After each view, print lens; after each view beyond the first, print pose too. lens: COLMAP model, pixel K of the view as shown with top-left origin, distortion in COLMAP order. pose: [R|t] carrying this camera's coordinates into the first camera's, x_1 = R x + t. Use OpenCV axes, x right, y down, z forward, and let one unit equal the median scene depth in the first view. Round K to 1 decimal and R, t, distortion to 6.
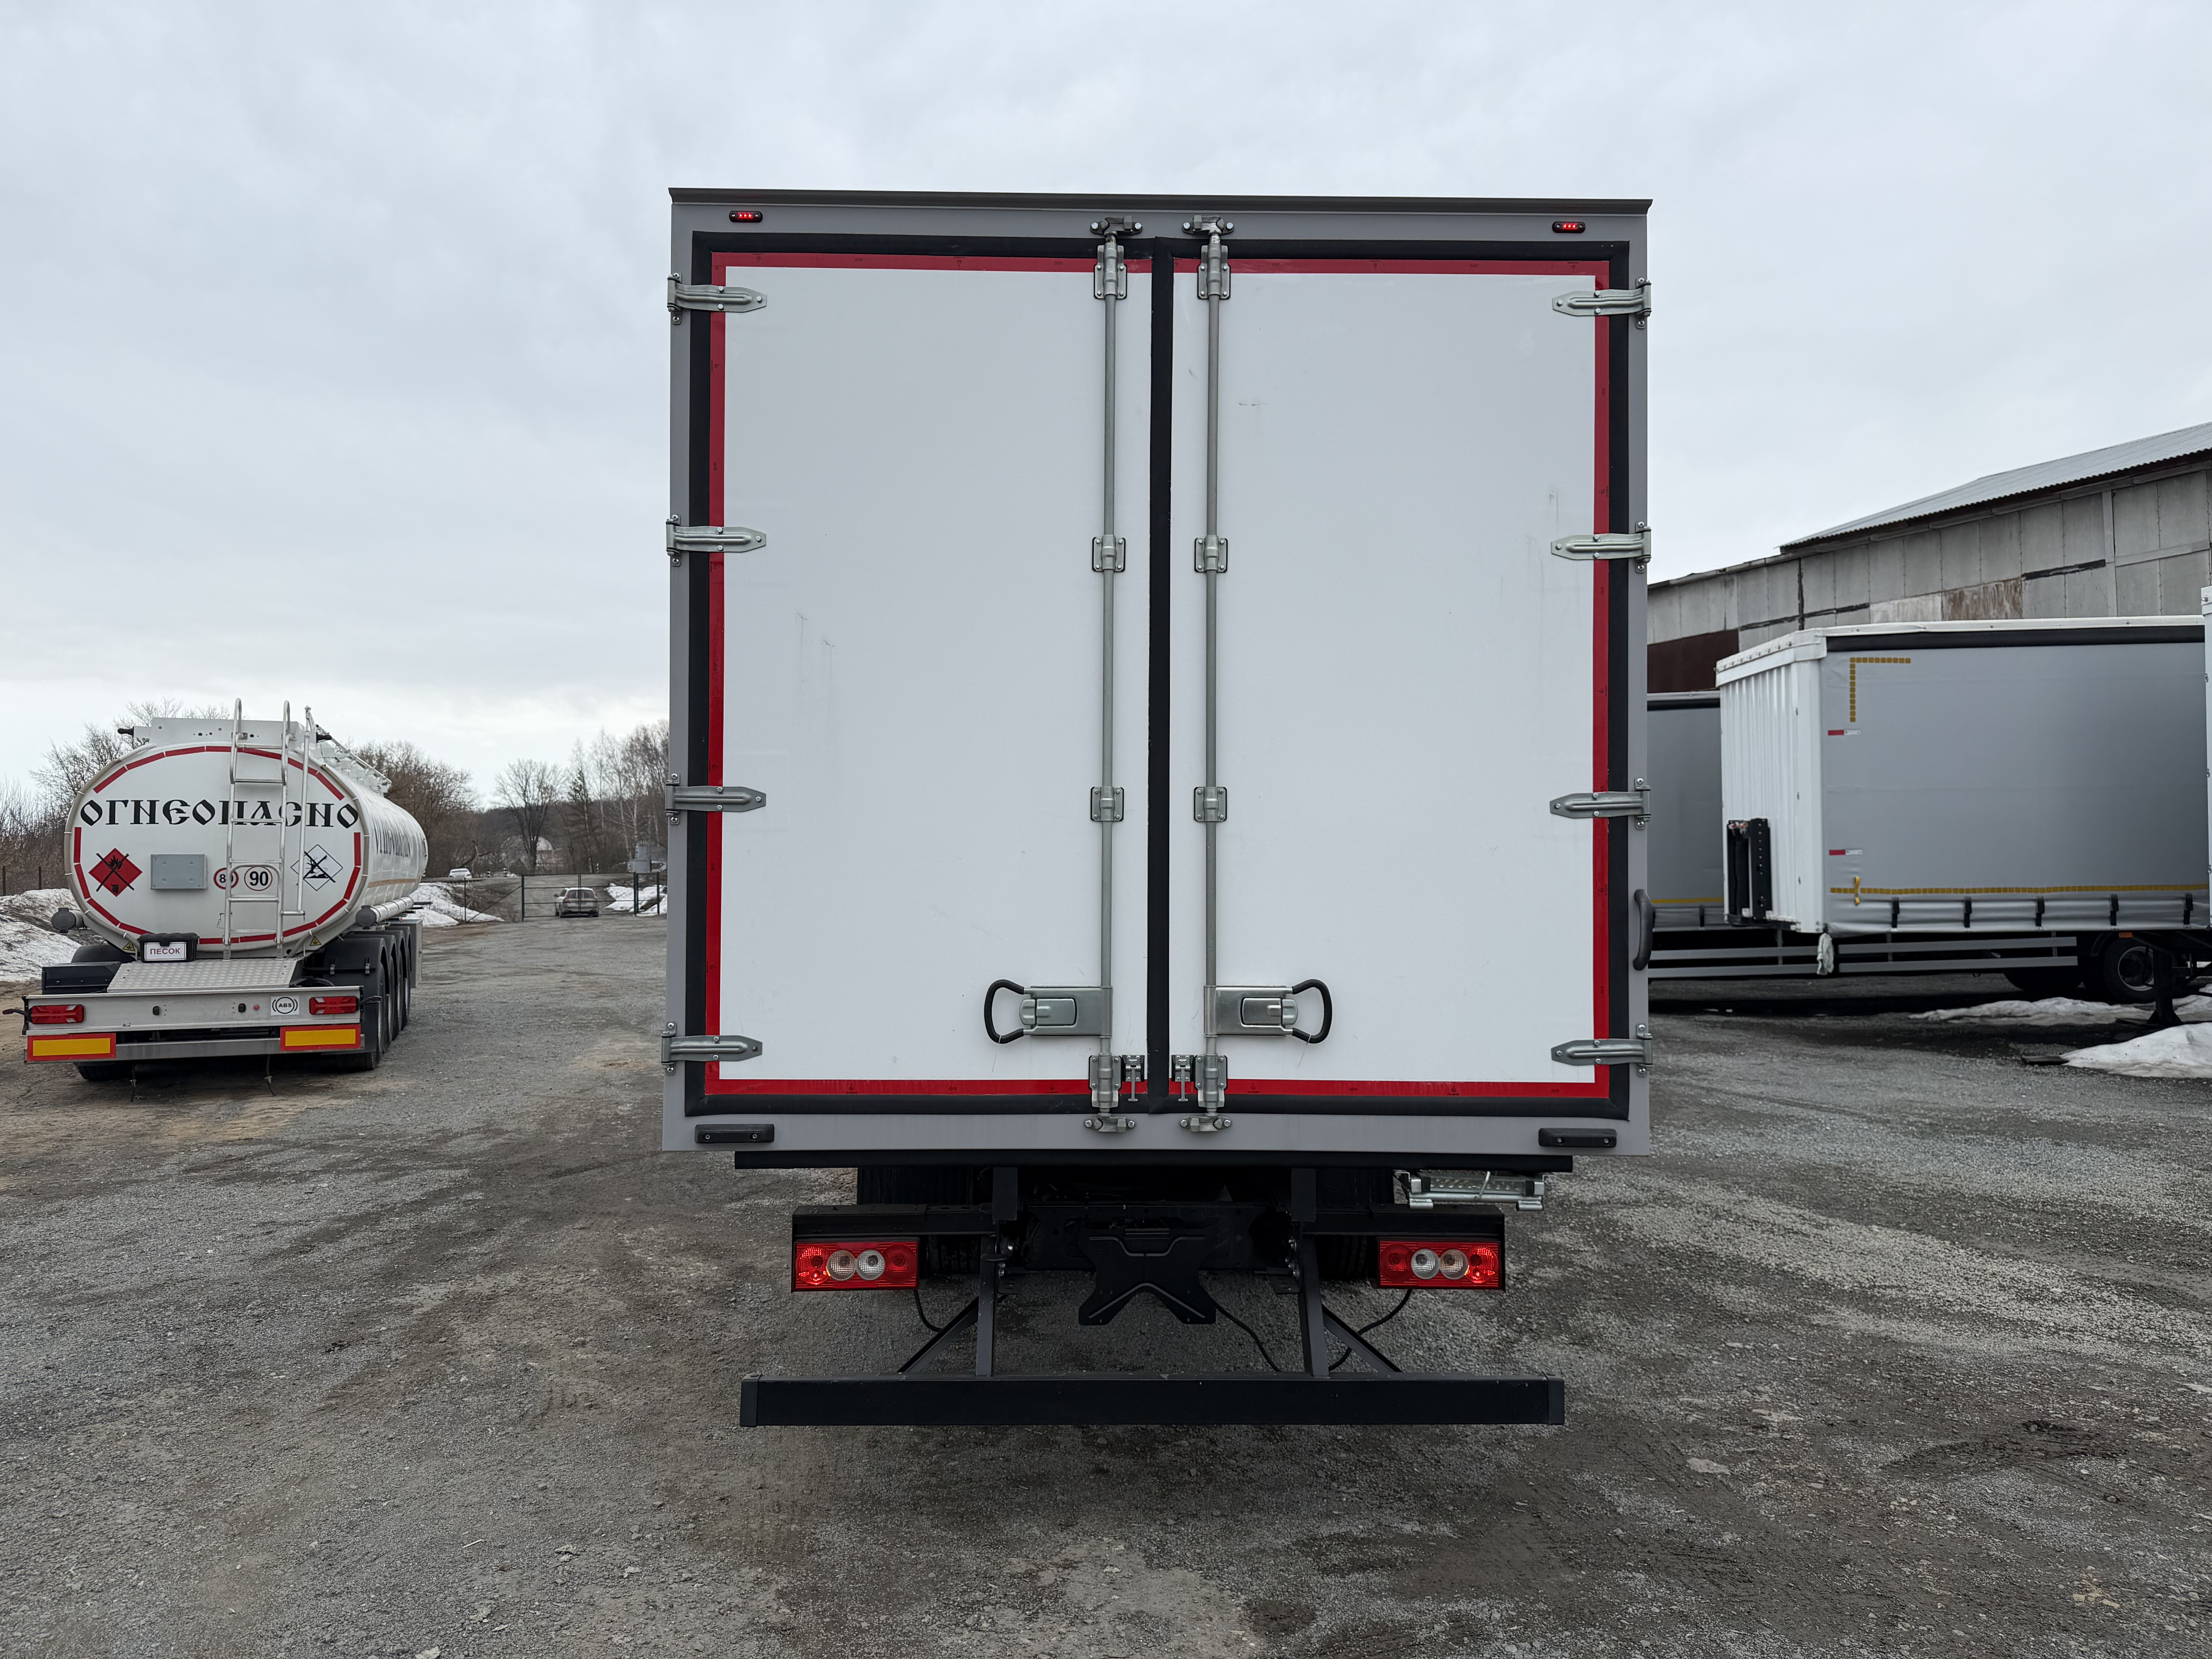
lens RADIAL K [[1559.5, 0, 1096.7], [0, 1559.5, 838.8], [0, 0, 1]] dist [0.046525, -0.057784]
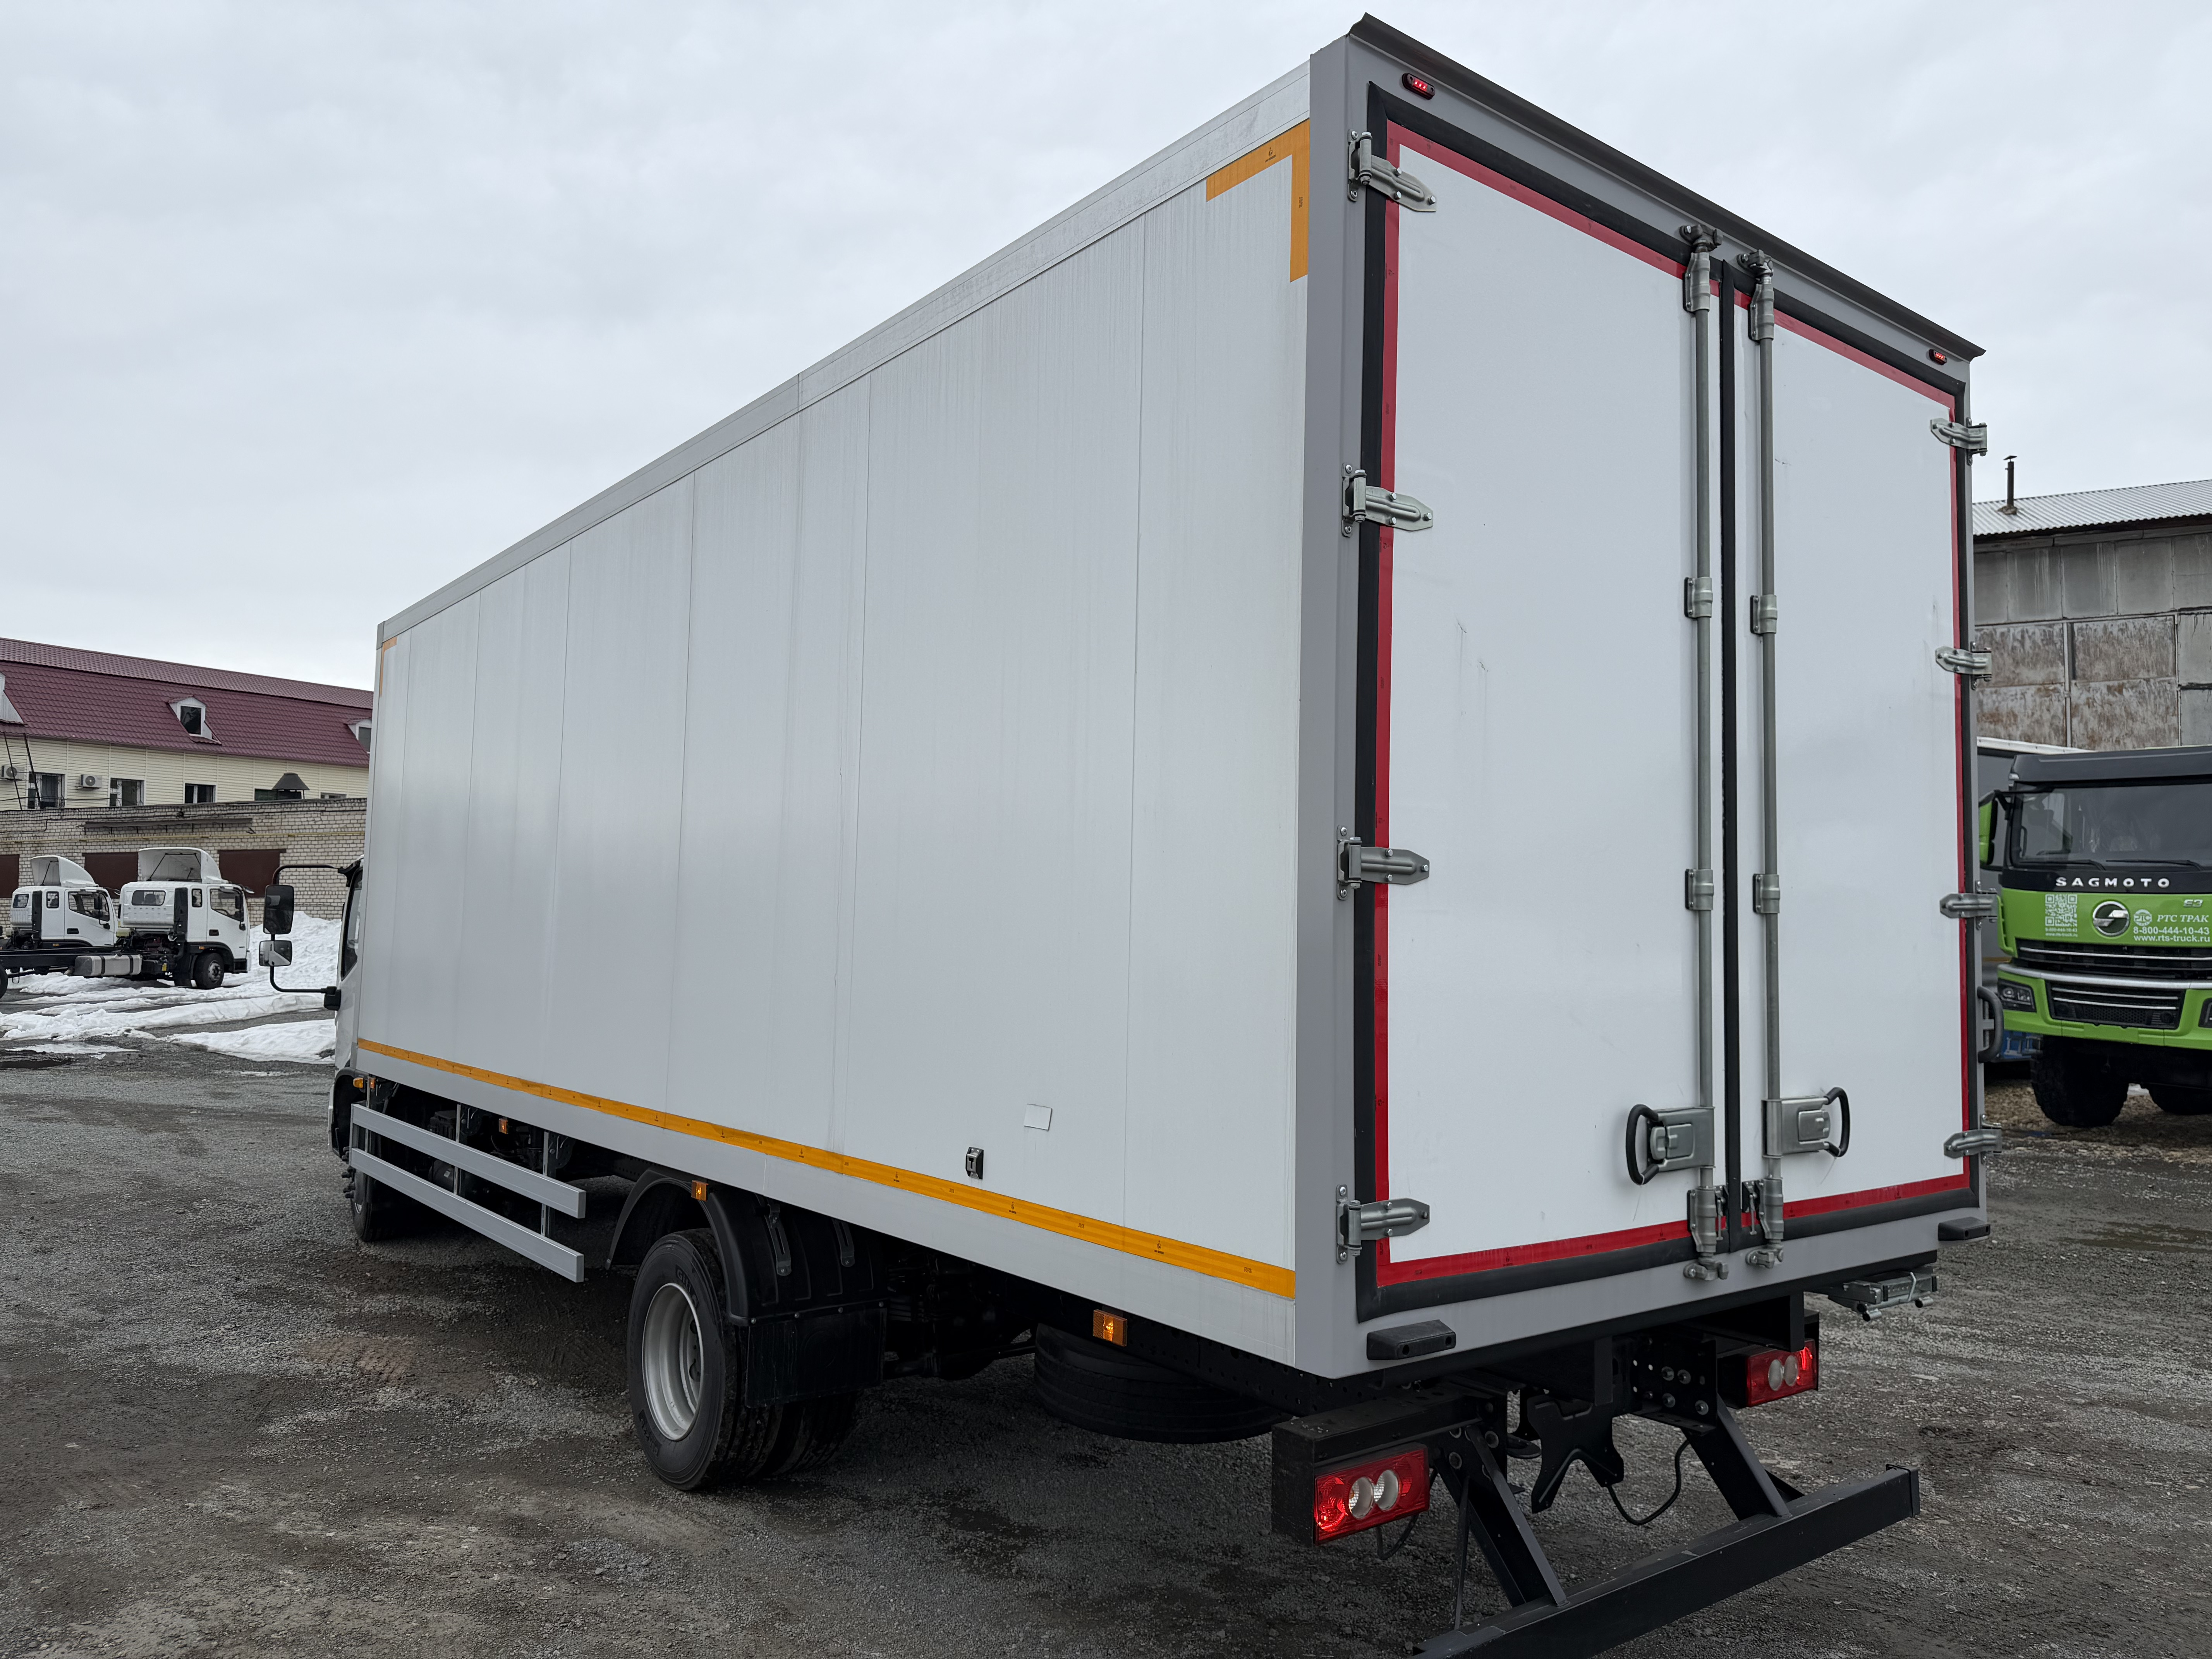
lens RADIAL K [[1559.5, 0, 1106.8], [0, 1559.5, 834.3], [0, 0, 1]] dist [0.046525, -0.057784]
pose [[0.800522, 0.052437, 0.597005, -0.764561], [-0.031777, 0.998477, -0.045090, -0.004249], [-0.598460, 0.017124, 0.800970, 0.498258]]
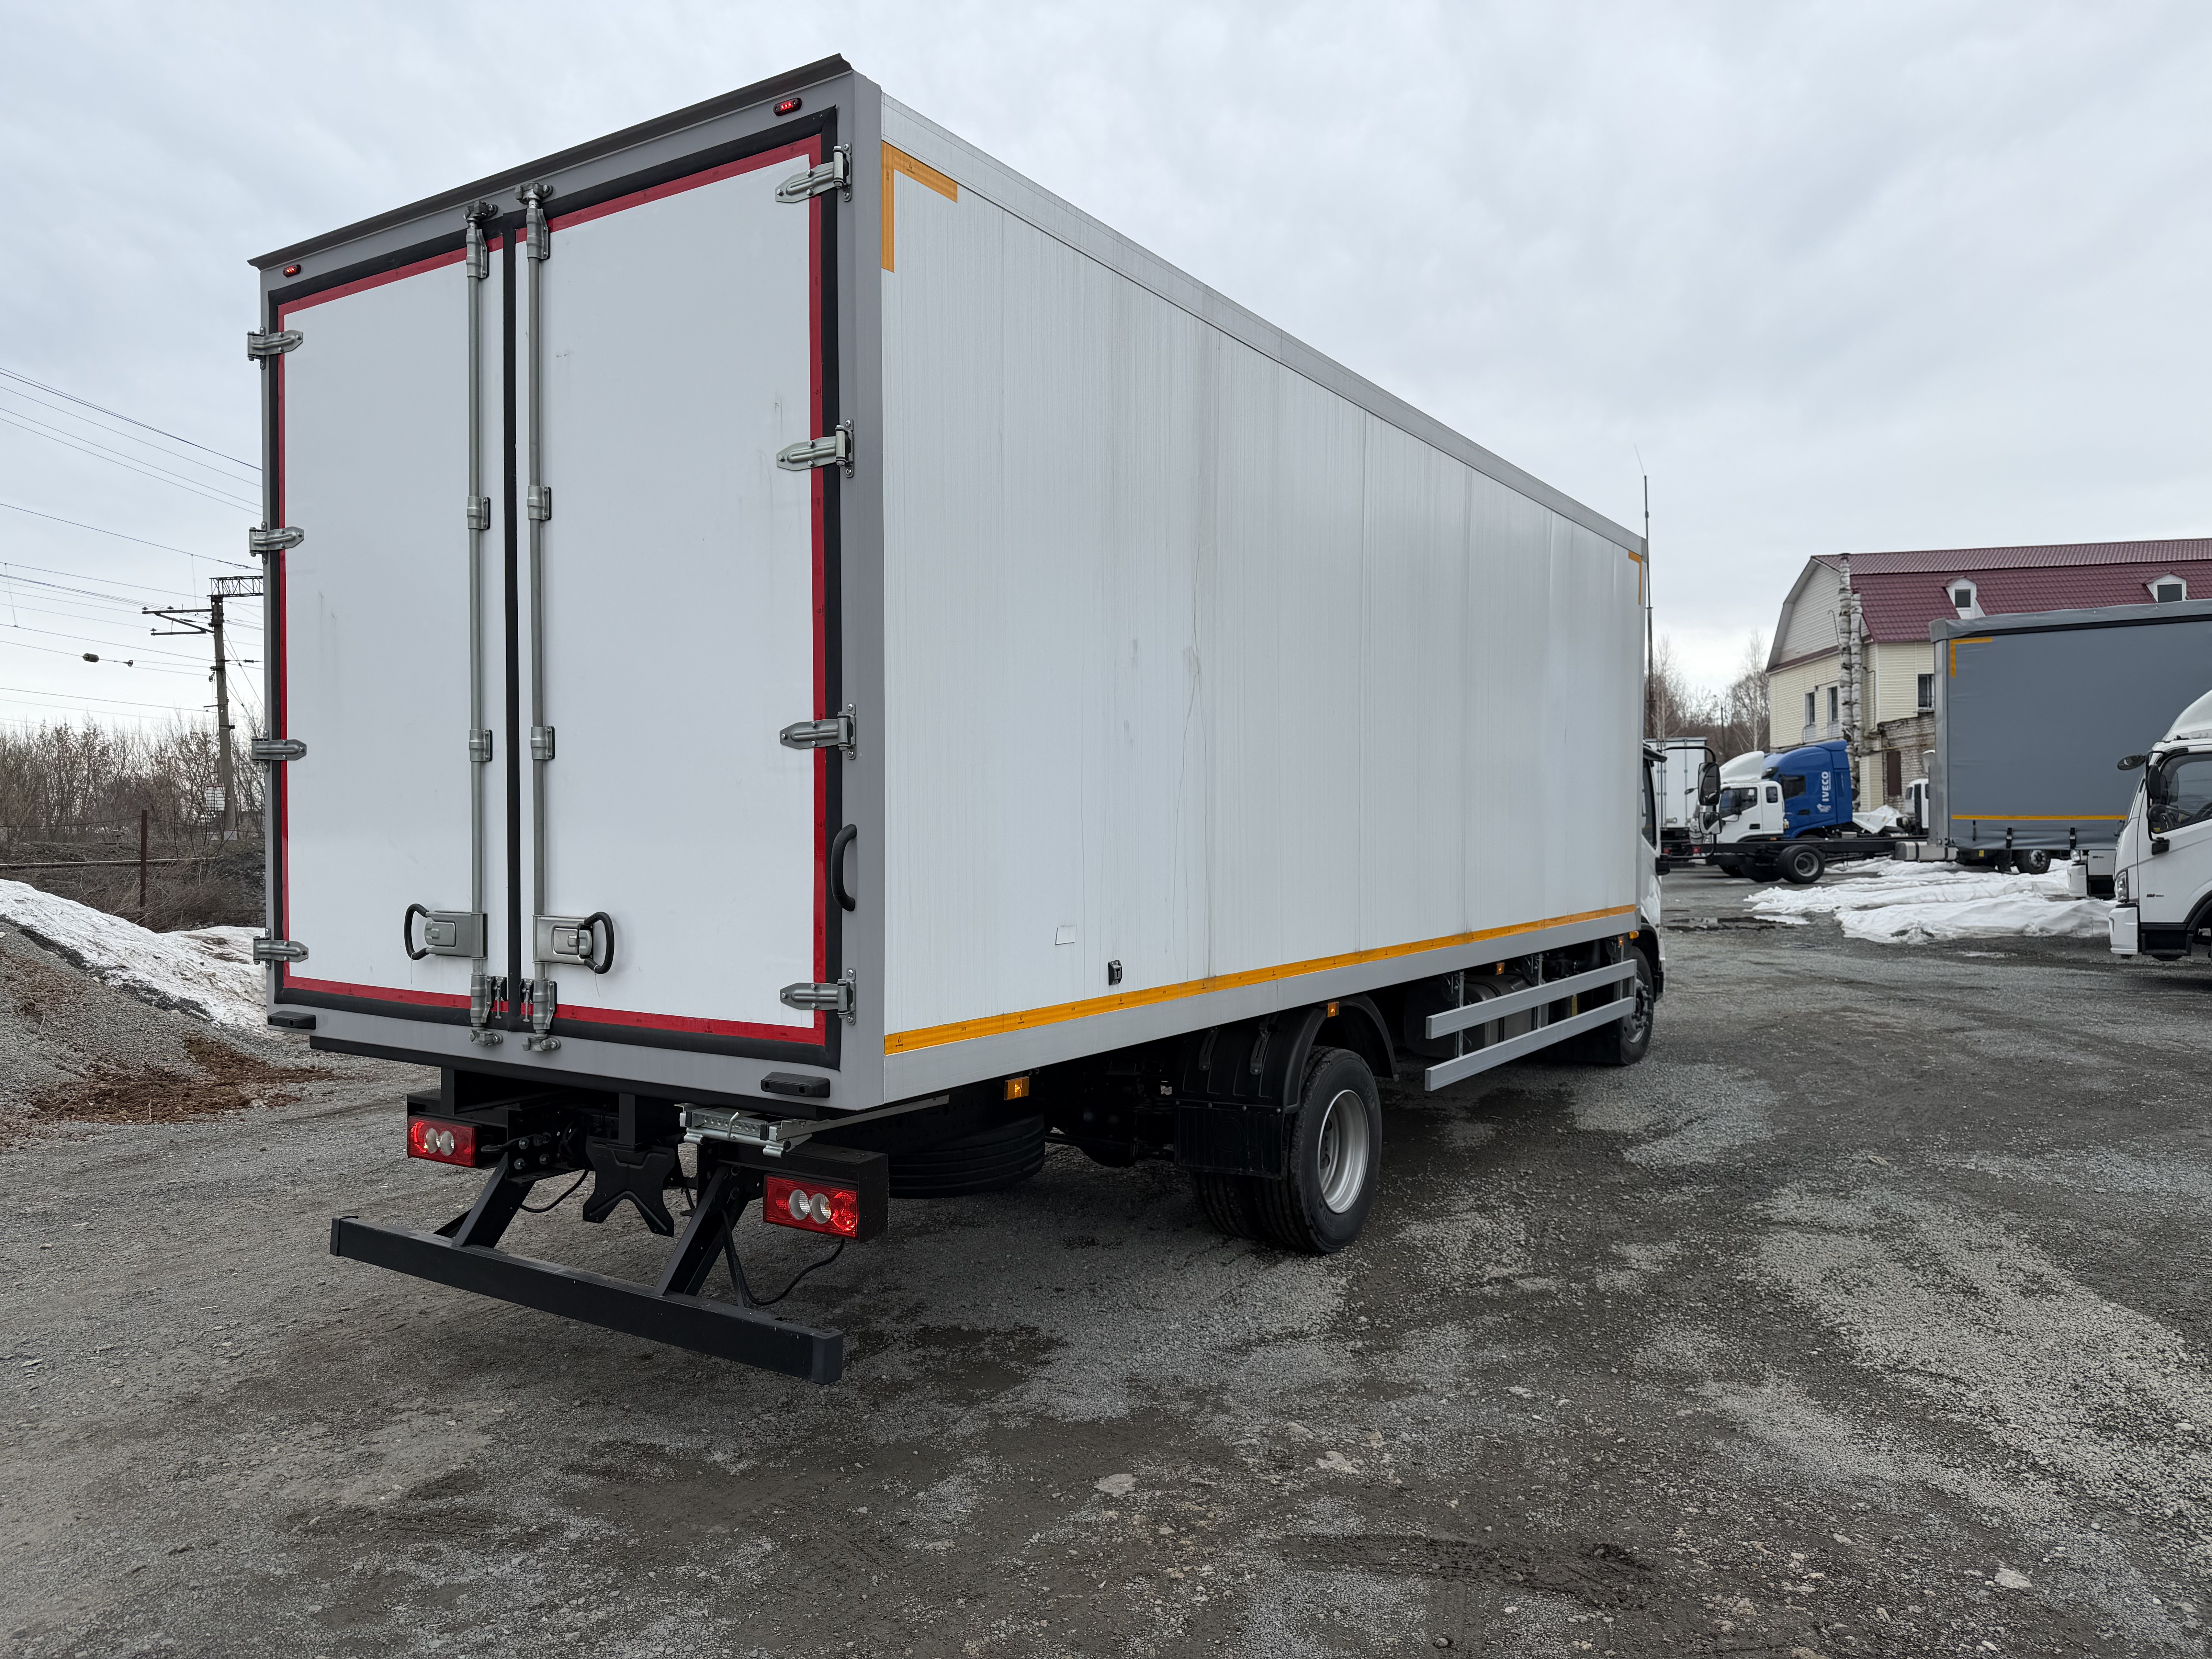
lens RADIAL K [[1559.5, 0, 1093.9], [0, 1559.5, 843.1], [0, 0, 1]] dist [0.046525, -0.057784]
pose [[0.826812, 0.008114, -0.562420, 0.979250], [0.016640, 0.999105, 0.038876, 0.009878], [0.562233, -0.041502, 0.825937, 0.324289]]
